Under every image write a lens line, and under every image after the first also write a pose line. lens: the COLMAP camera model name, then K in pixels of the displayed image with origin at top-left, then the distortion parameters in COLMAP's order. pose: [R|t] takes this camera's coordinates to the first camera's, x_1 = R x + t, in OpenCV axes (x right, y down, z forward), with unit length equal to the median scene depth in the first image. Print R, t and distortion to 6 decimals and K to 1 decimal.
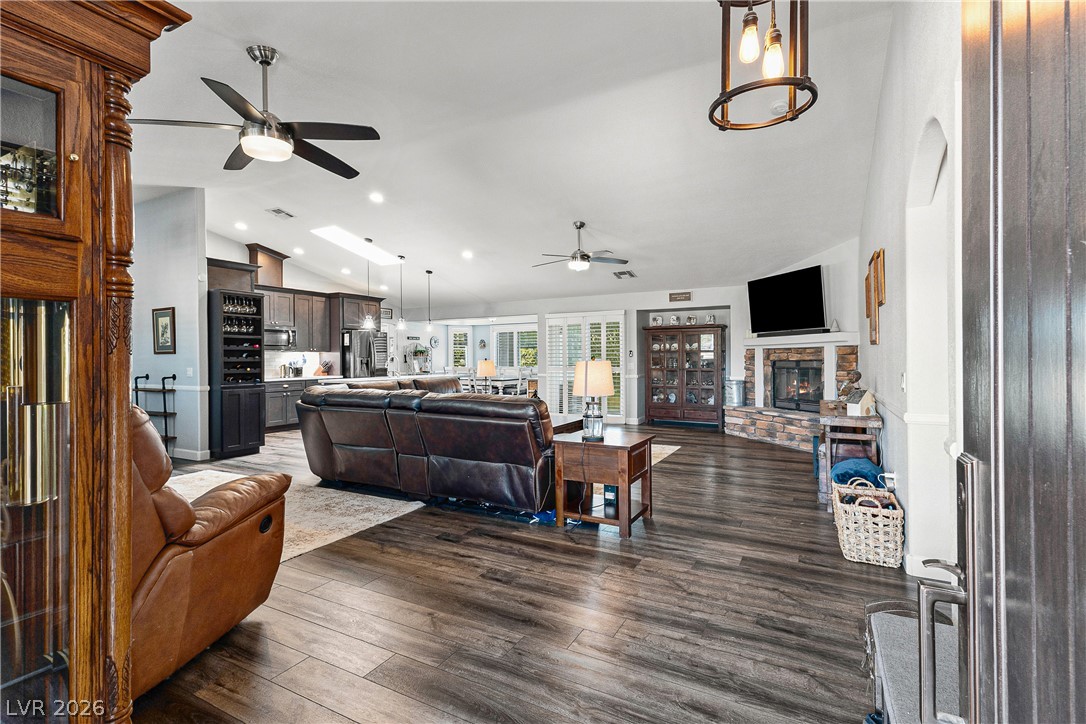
lens RADIAL K [[502.2, 0, 542.4], [0, 502.2, 356.4], [0, 0, 1]] dist [0.021881, -0.005968]
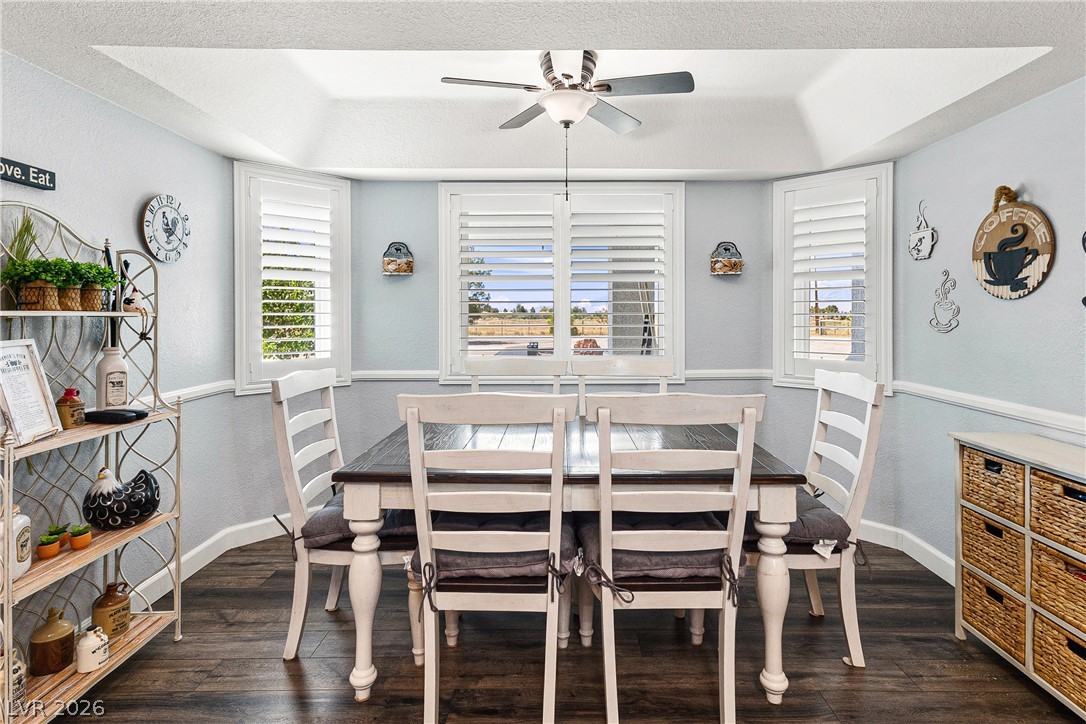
lens RADIAL K [[574.3, 0, 568.3], [0, 574.3, 321.1], [0, 0, 1]] dist [0.004159, 0.000337]
pose [[0.876339, 0.001032, 0.481694, -0.378320], [-0.005407, 0.999956, 0.007695, 0.003083], [-0.481665, -0.009348, 0.876306, 1.522928]]
